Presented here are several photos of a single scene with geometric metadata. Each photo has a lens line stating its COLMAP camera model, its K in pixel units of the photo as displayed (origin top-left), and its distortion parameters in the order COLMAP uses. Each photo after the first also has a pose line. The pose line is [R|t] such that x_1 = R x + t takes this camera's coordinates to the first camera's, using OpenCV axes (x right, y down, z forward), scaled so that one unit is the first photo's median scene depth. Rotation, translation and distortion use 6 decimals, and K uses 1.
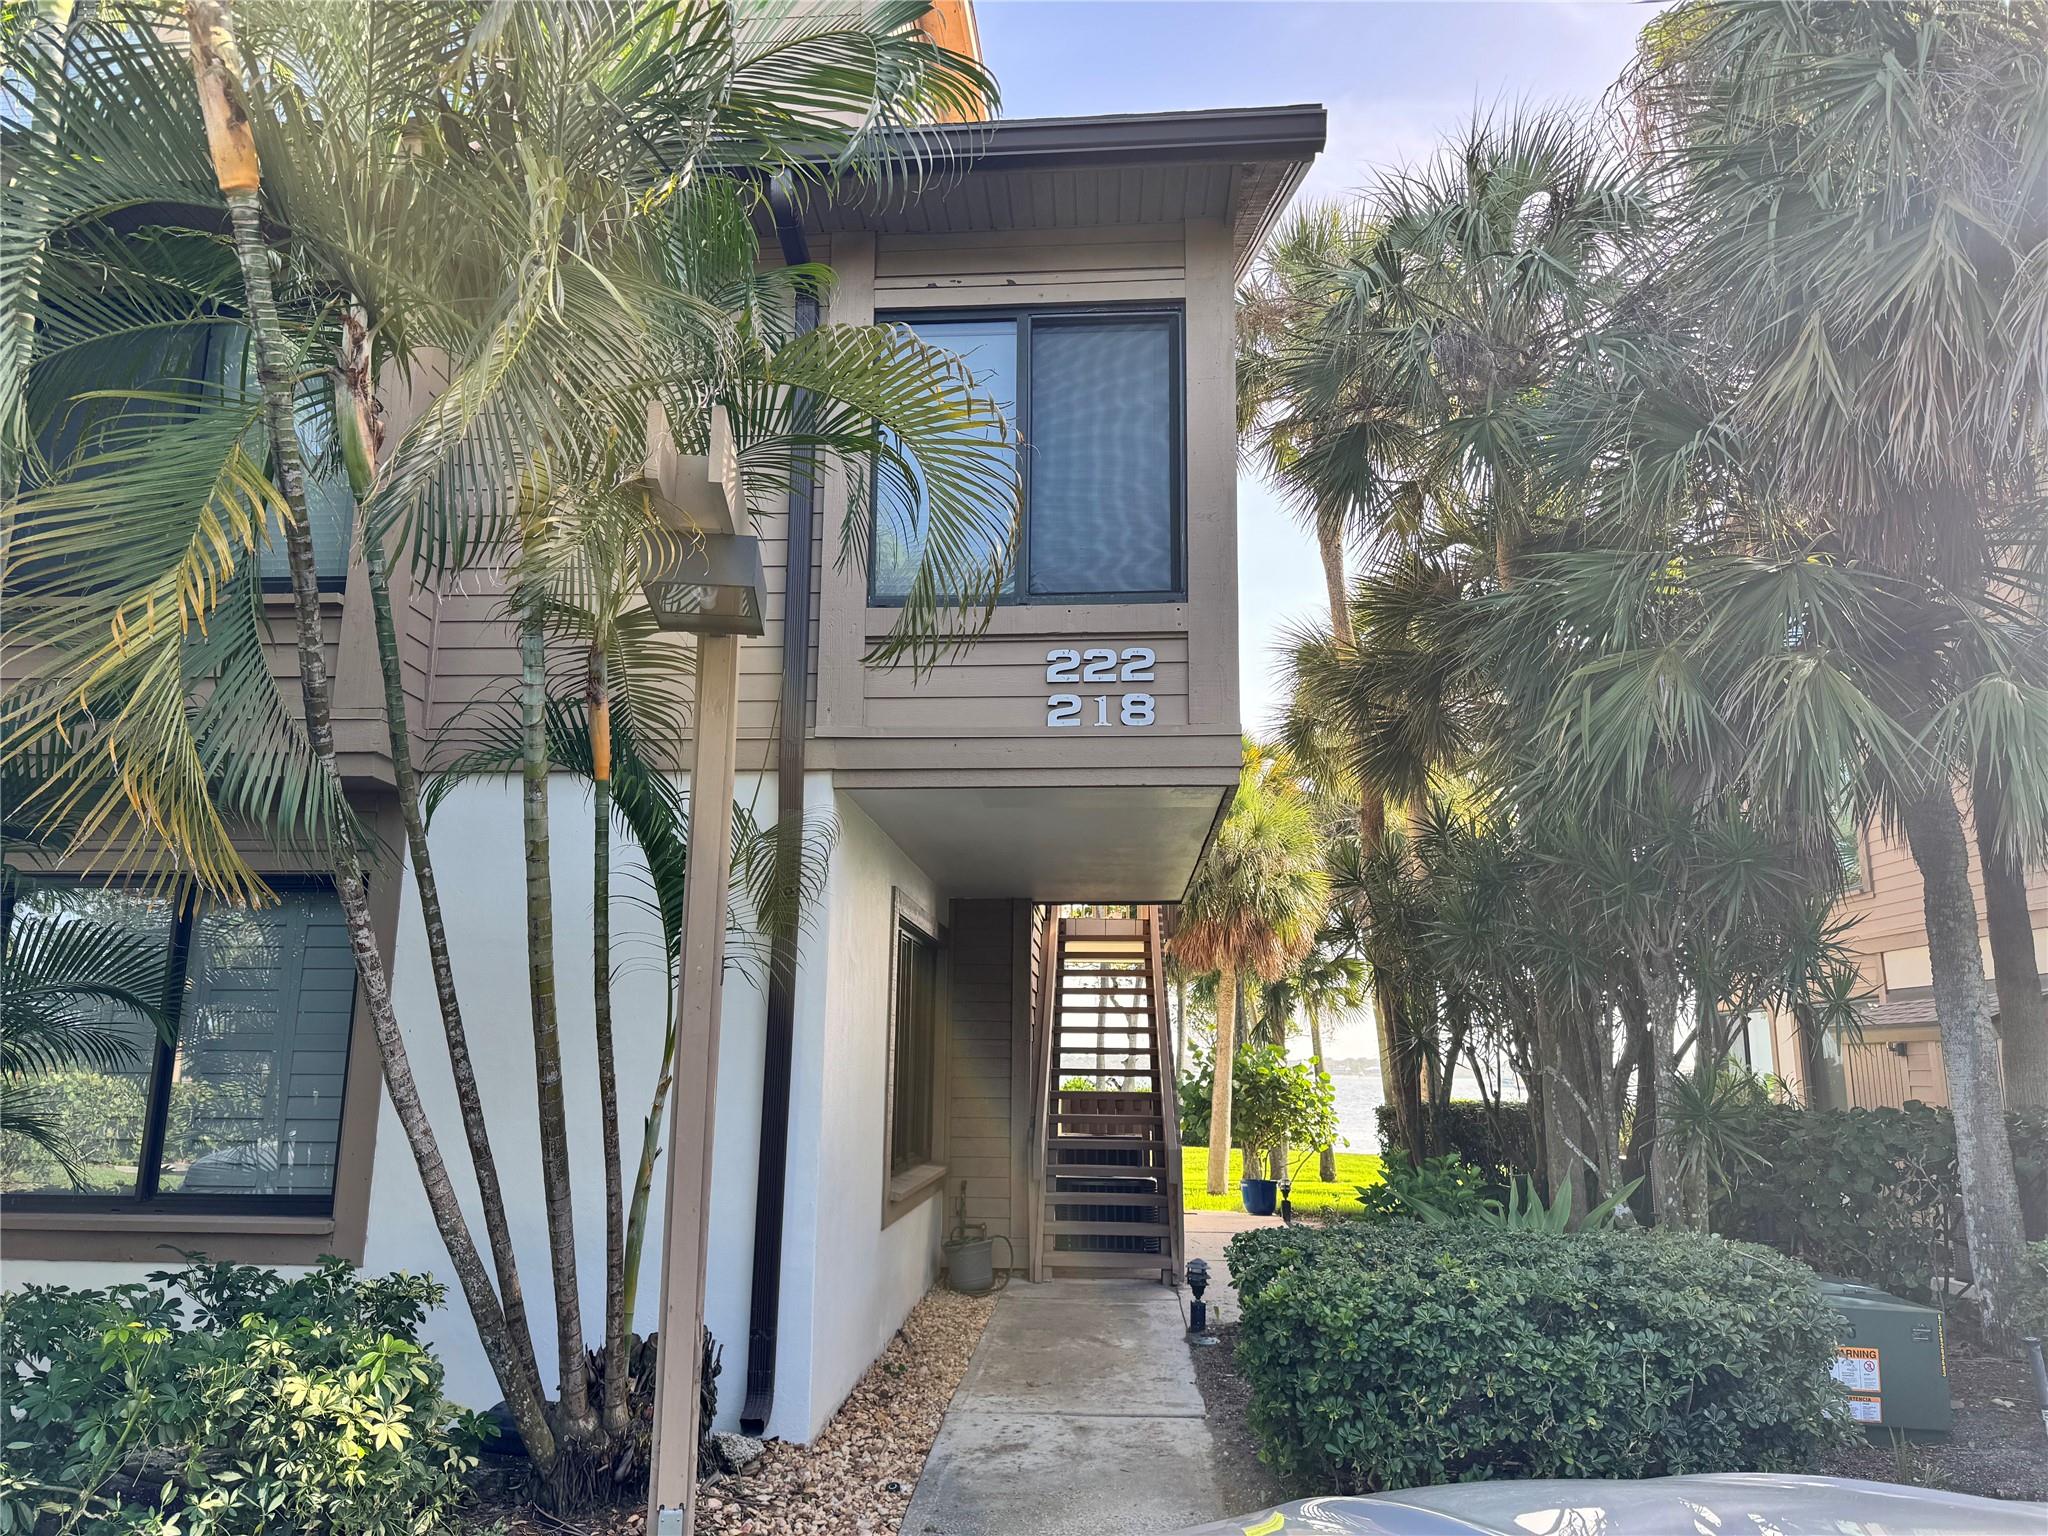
lens RADIAL K [[1417.8, 0, 1020.8], [0, 1417.8, 765.0], [0, 0, 1]] dist [0.095227, -0.119865]
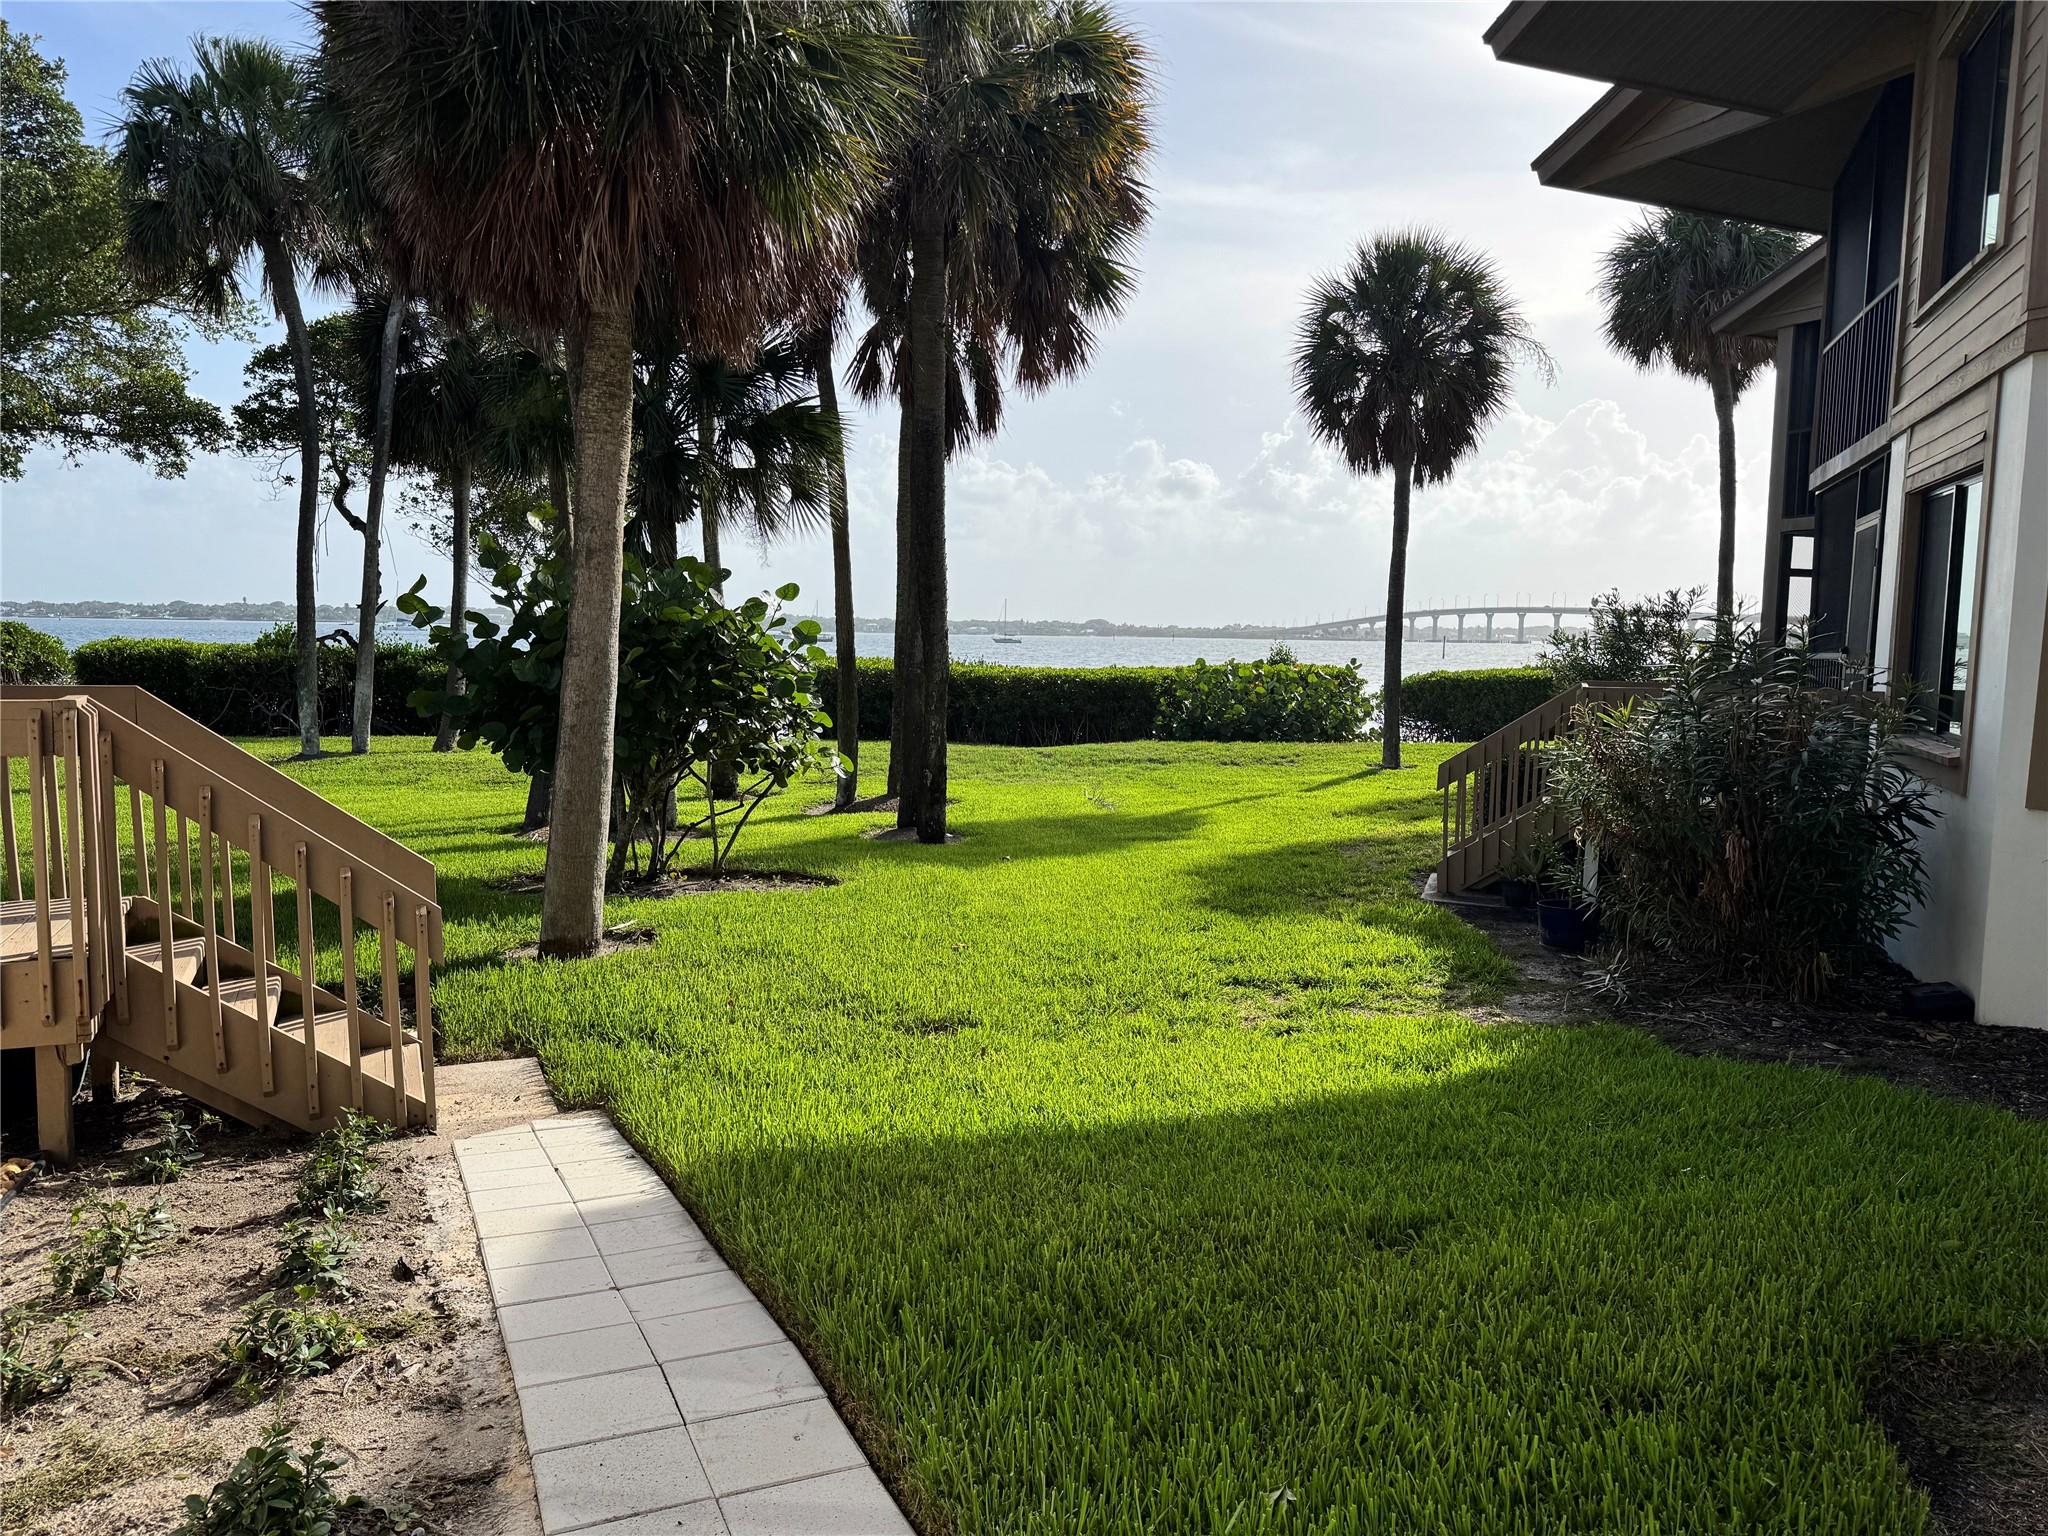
lens RADIAL K [[1417.8, 0, 1020.8], [0, 1417.8, 765.0], [0, 0, 1]] dist [0.095227, -0.119865]
pose [[0.884889, -0.037824, 0.464264, 0.063941], [-0.103502, 0.955815, 0.275147, 0.131278], [-0.454157, -0.291527, 0.841875, 0.592038]]
